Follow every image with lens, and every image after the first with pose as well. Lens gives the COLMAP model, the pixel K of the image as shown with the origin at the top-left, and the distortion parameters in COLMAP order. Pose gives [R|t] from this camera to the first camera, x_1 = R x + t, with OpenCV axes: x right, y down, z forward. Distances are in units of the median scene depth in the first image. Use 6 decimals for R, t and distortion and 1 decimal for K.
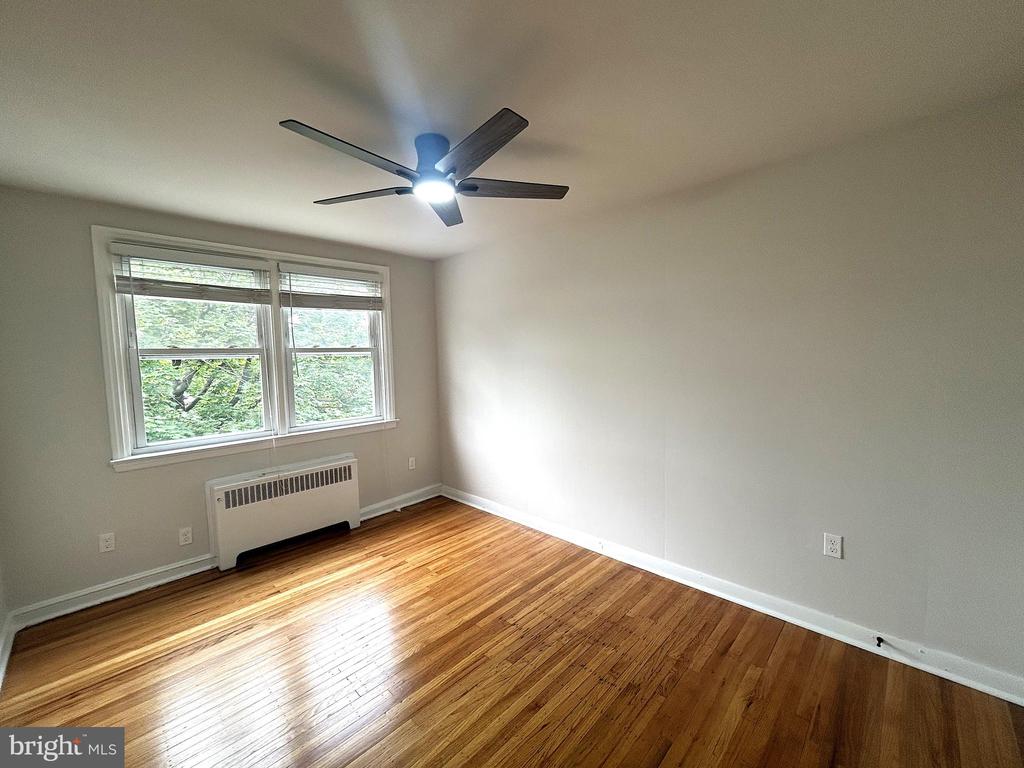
lens RADIAL K [[420.1, 0, 534.7], [0, 420.1, 382.6], [0, 0, 1]] dist [-0.004334, 0.000819]
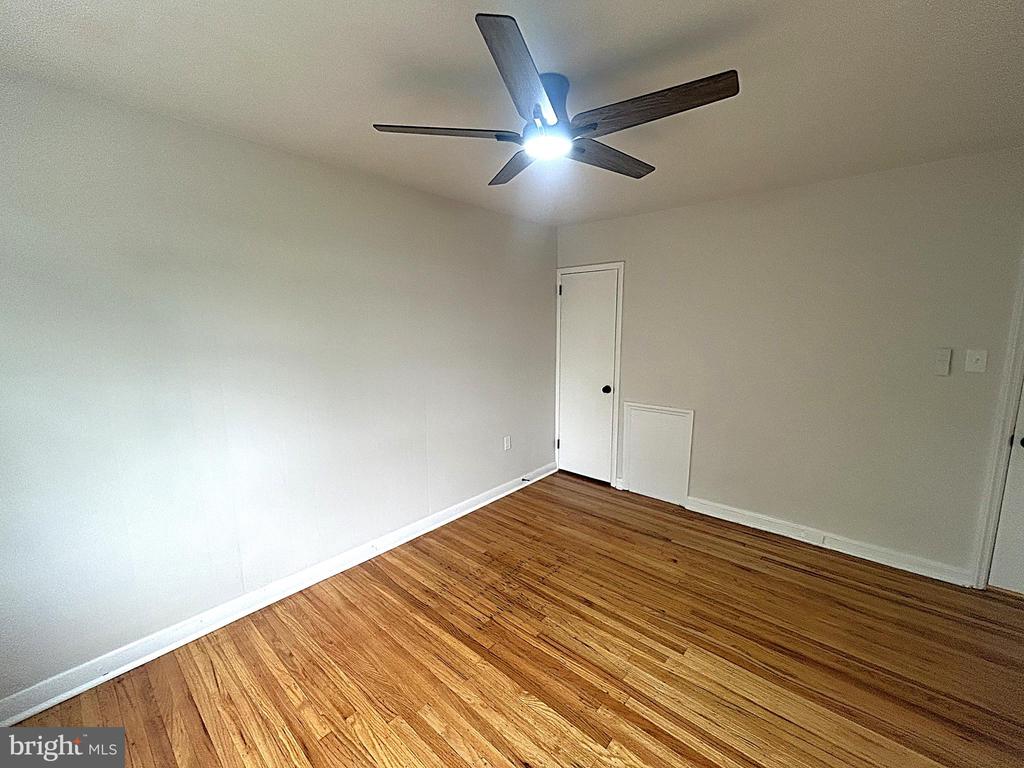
lens RADIAL K [[420.1, 0, 506.7], [0, 420.1, 383.2], [0, 0, 1]] dist [-0.004334, 0.000819]
pose [[-0.022321, -0.122806, 0.992180, -0.868755], [0.071174, 0.989714, 0.124102, -0.066850], [-0.997214, 0.073388, -0.013351, 0.868821]]
